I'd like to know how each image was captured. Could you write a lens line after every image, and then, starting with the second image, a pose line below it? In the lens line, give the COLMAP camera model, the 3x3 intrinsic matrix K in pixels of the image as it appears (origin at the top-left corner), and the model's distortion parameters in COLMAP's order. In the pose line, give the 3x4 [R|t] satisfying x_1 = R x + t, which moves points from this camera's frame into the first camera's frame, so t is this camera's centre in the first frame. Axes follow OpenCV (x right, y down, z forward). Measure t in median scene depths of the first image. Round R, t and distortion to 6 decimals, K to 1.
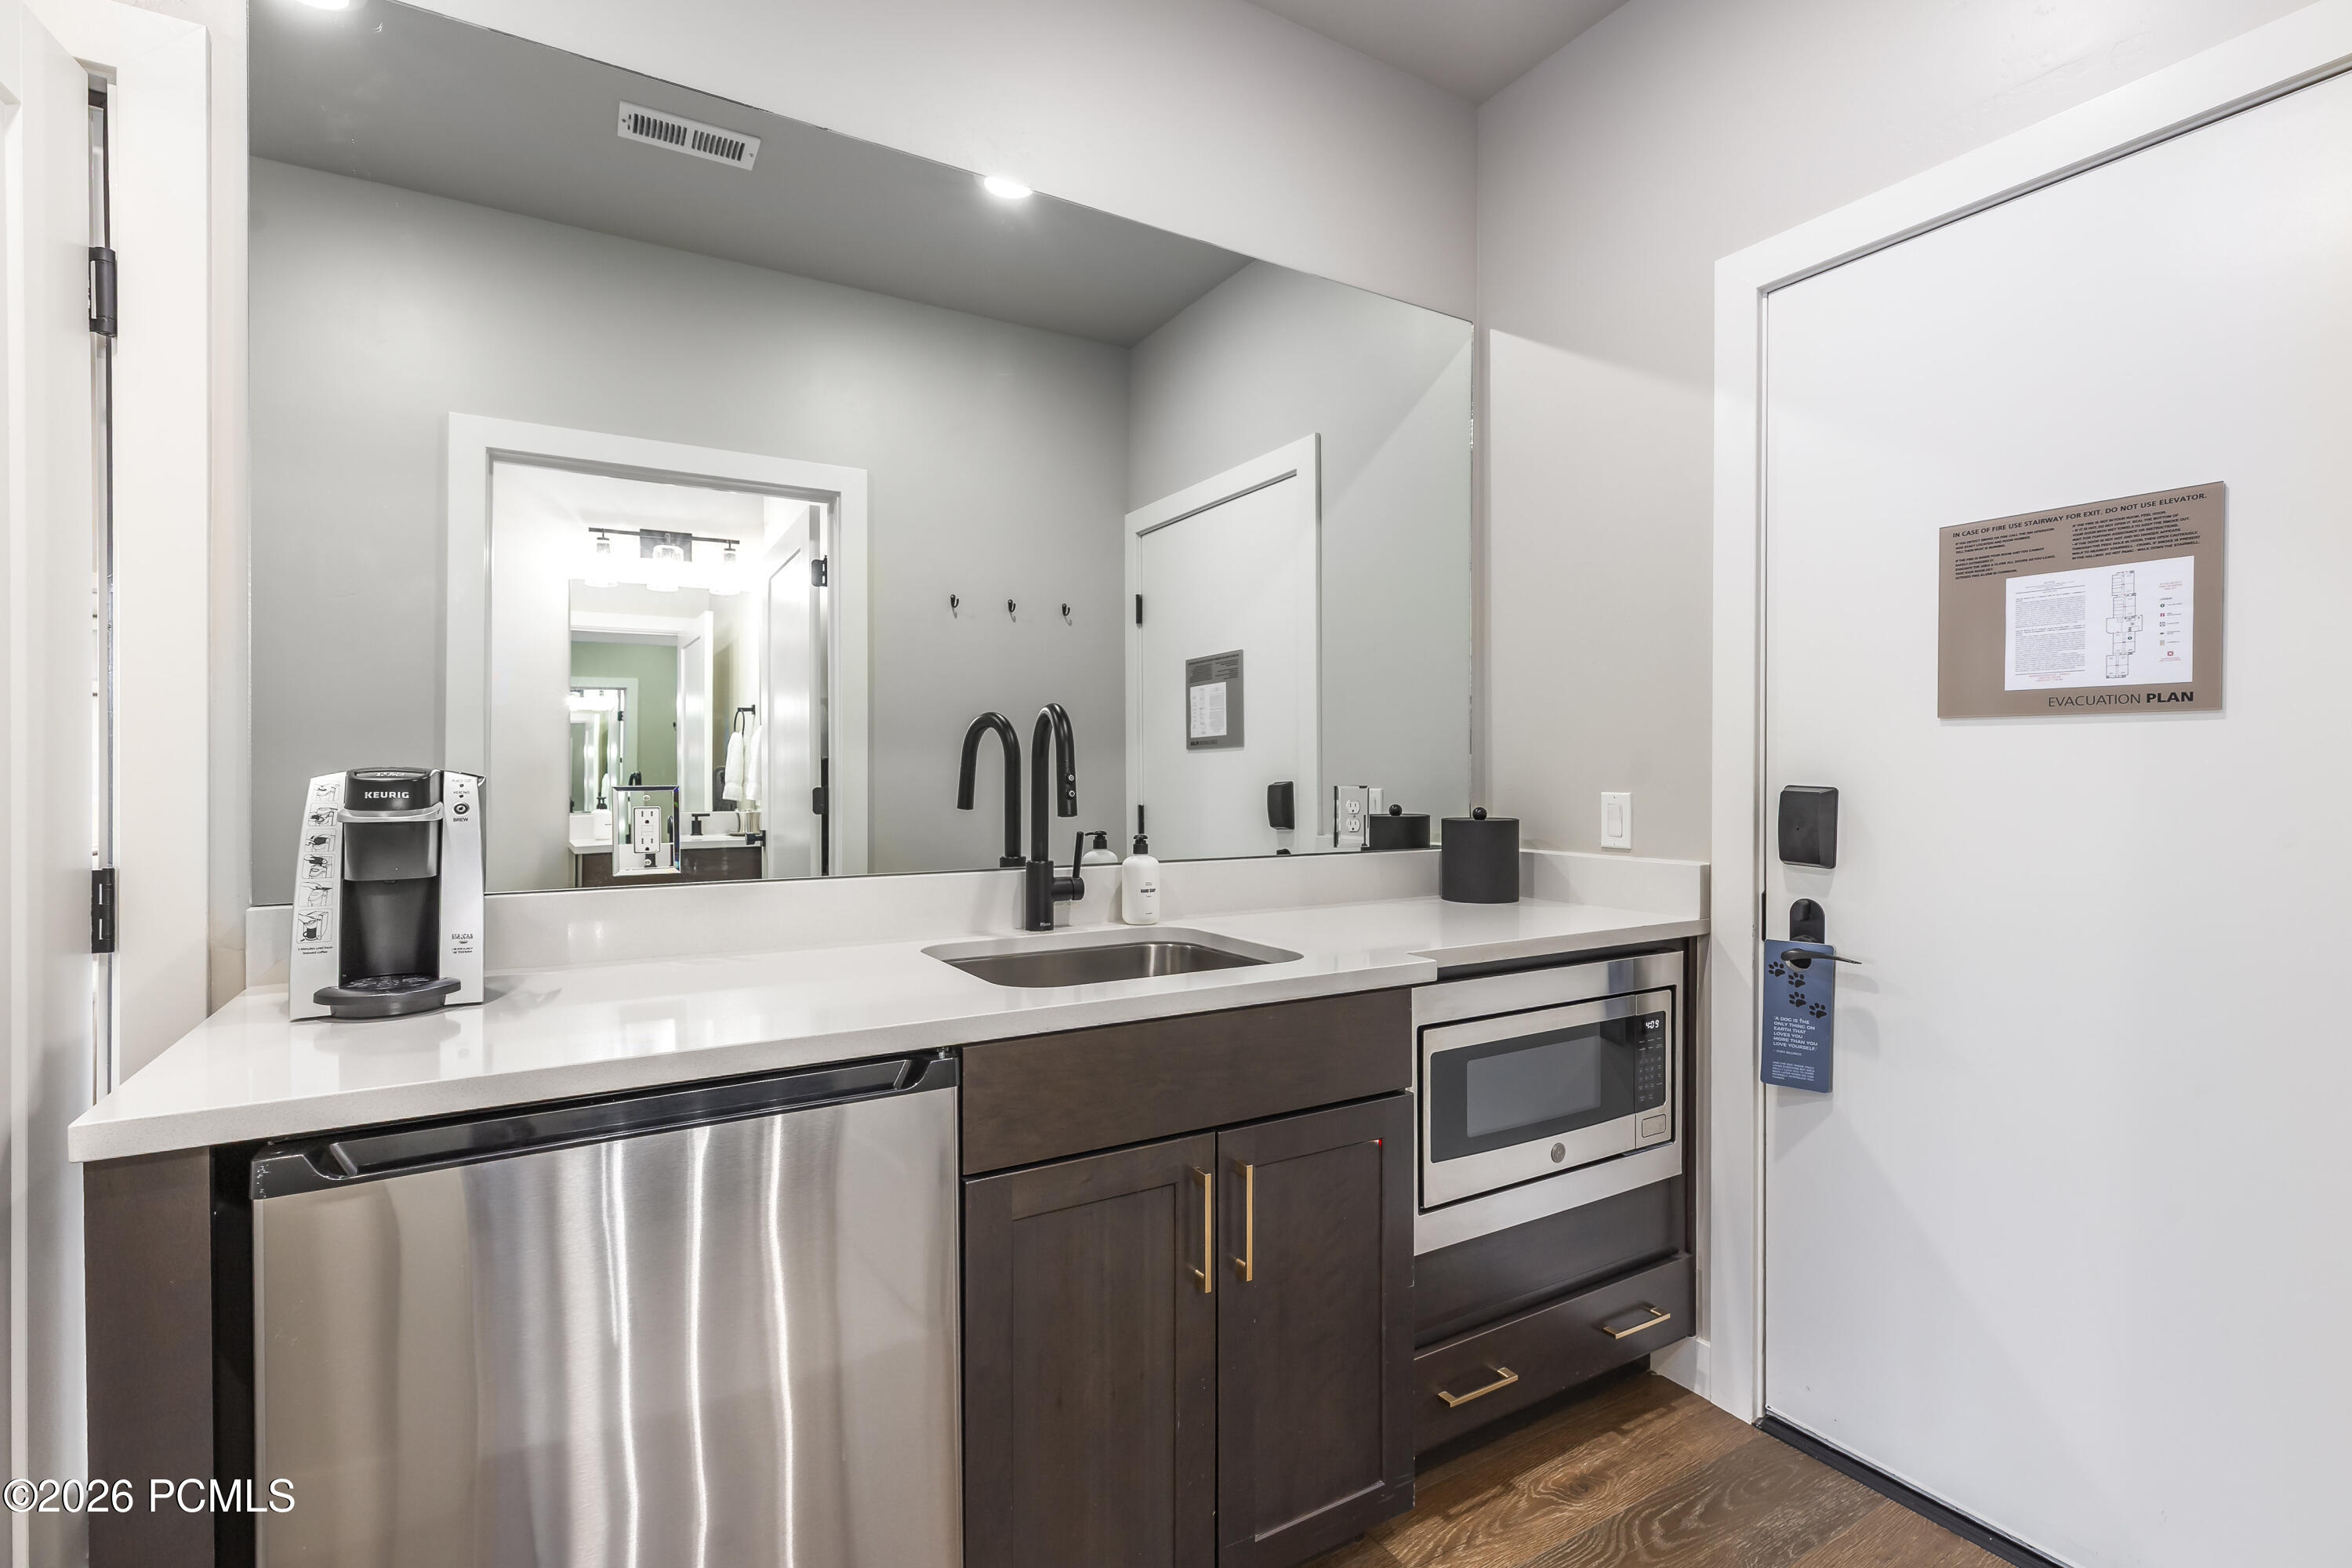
lens RADIAL K [[1079.6, 0, 1185.0], [0, 1079.6, 779.9], [0, 0, 1]] dist [0.004645, -0.000327]
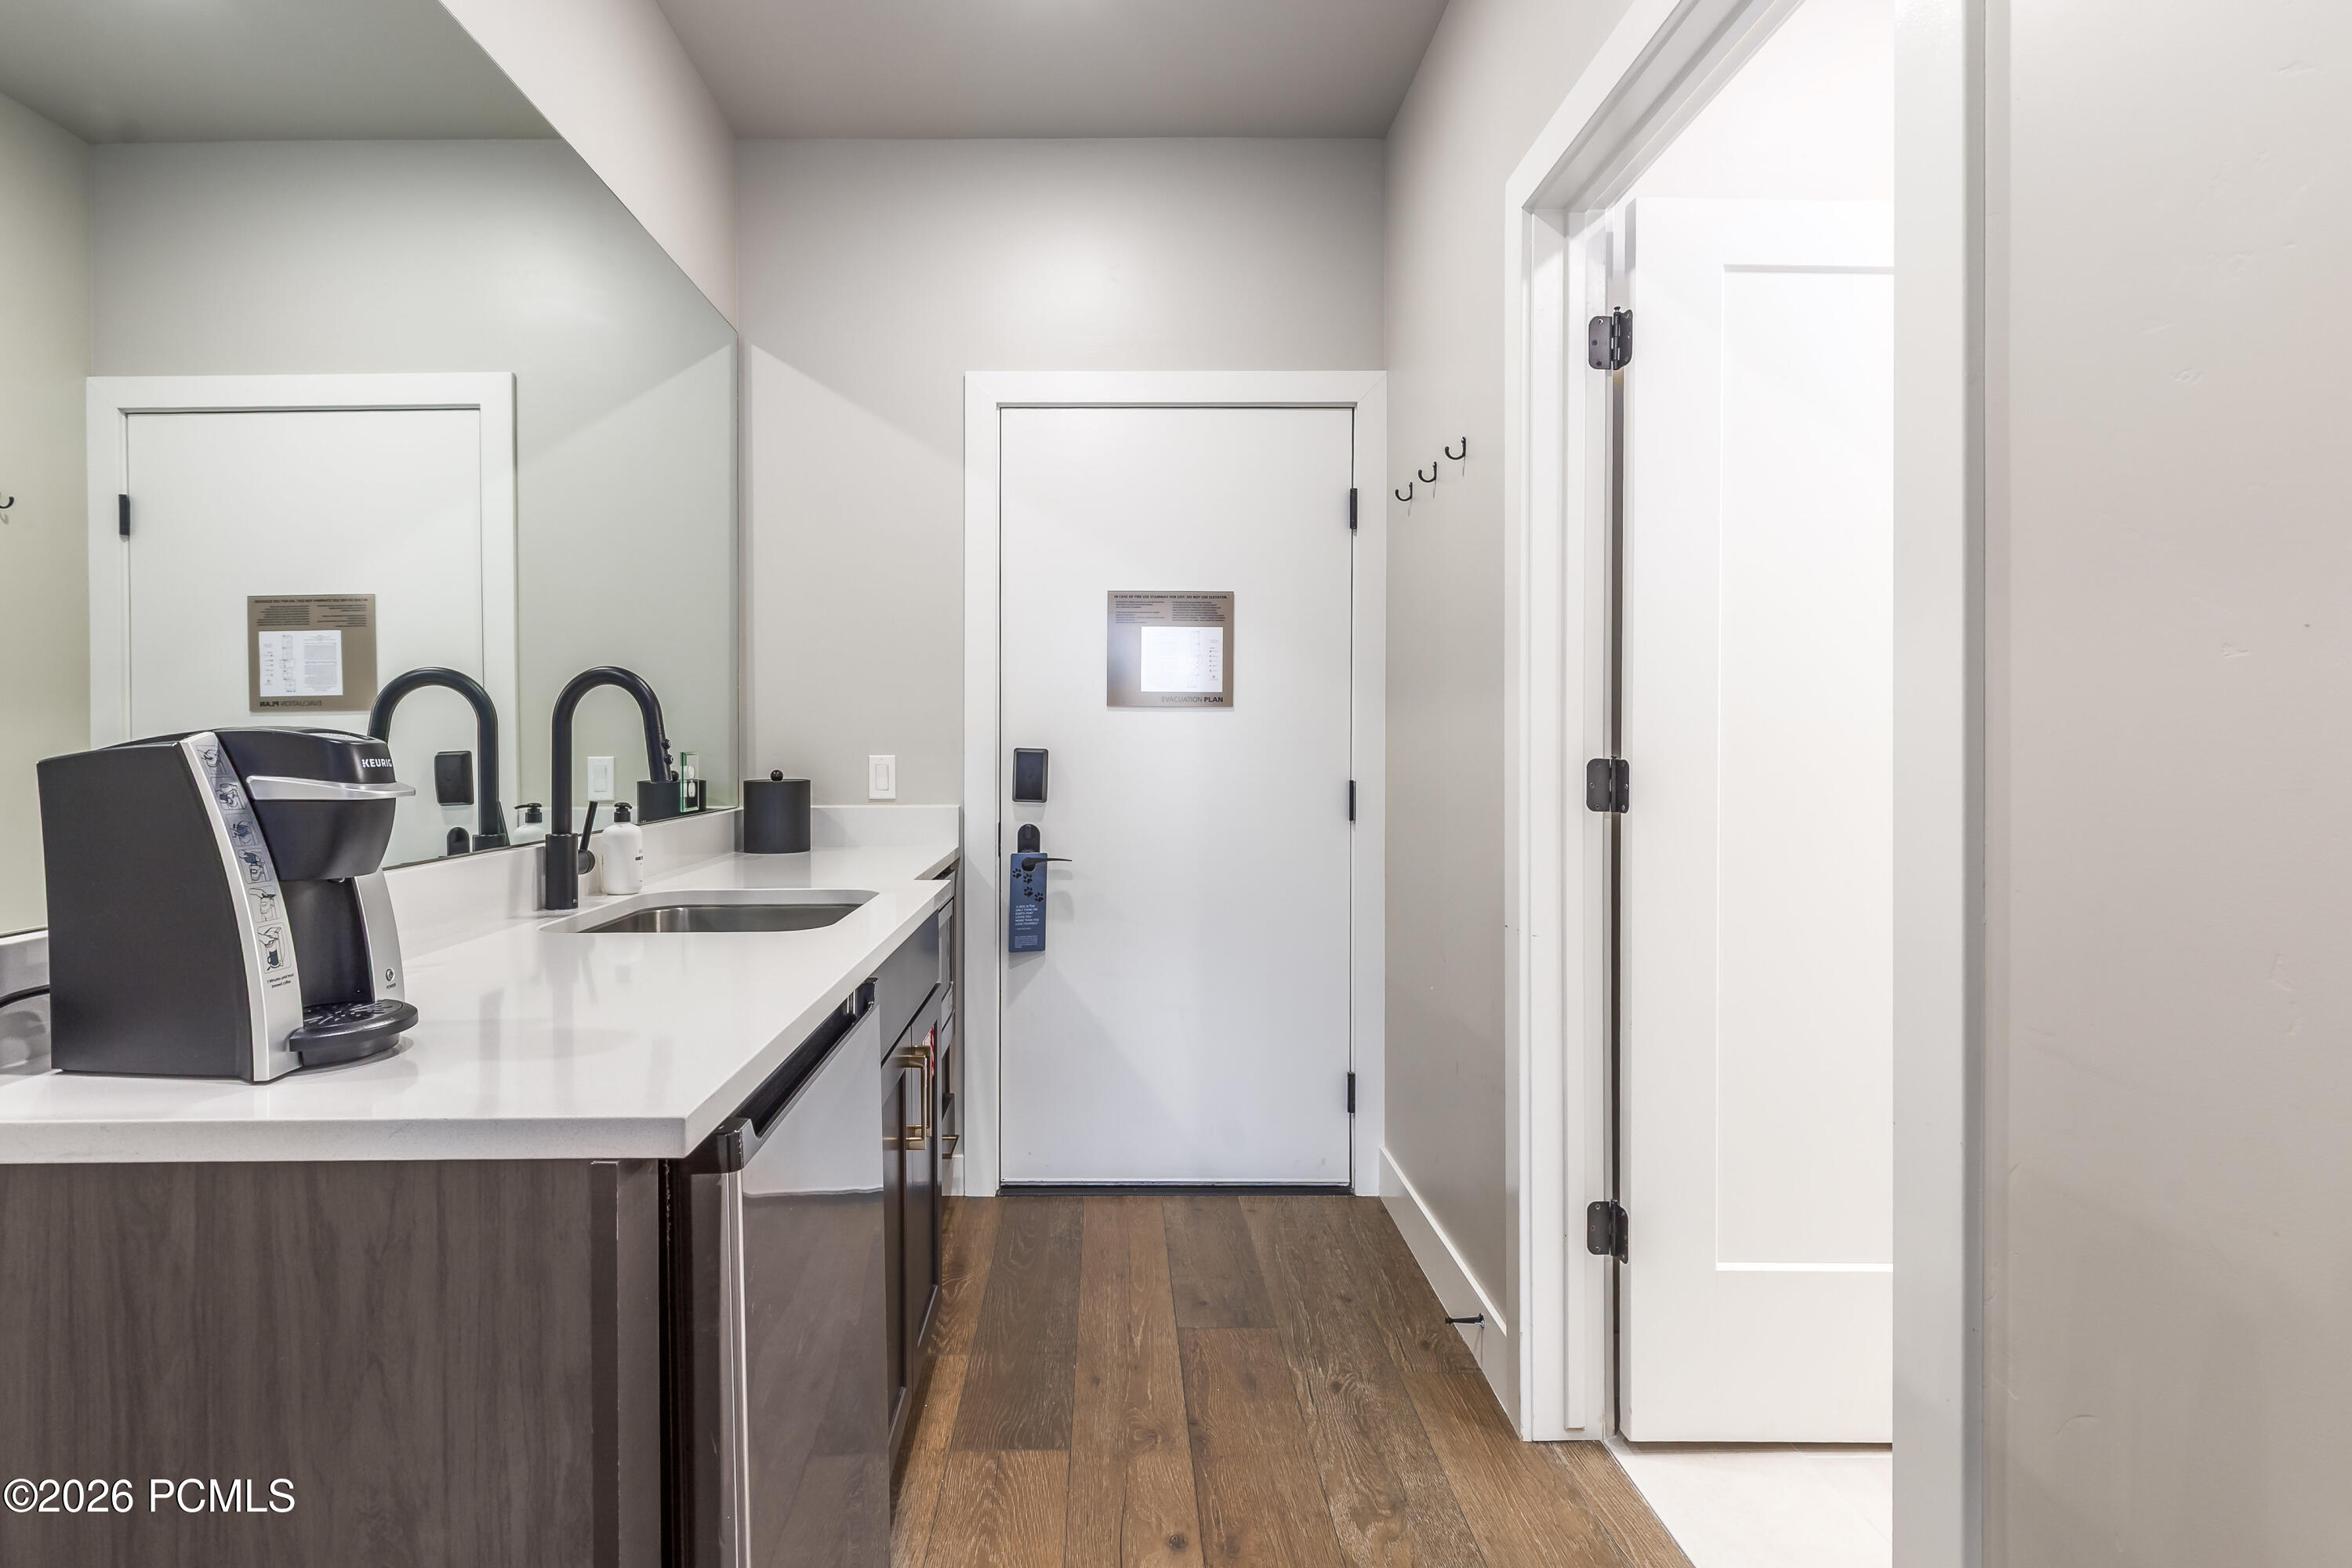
lens RADIAL K [[1152.5, 0, 1142.9], [0, 1152.5, 743.9], [0, 0, 1]] dist [-0.000104, -0.000516]
pose [[0.502000, -0.003591, 0.864860, -0.716265], [0.008970, 0.999959, -0.001055, 0.002759], [-0.864821, 0.008287, 0.502012, 0.066843]]
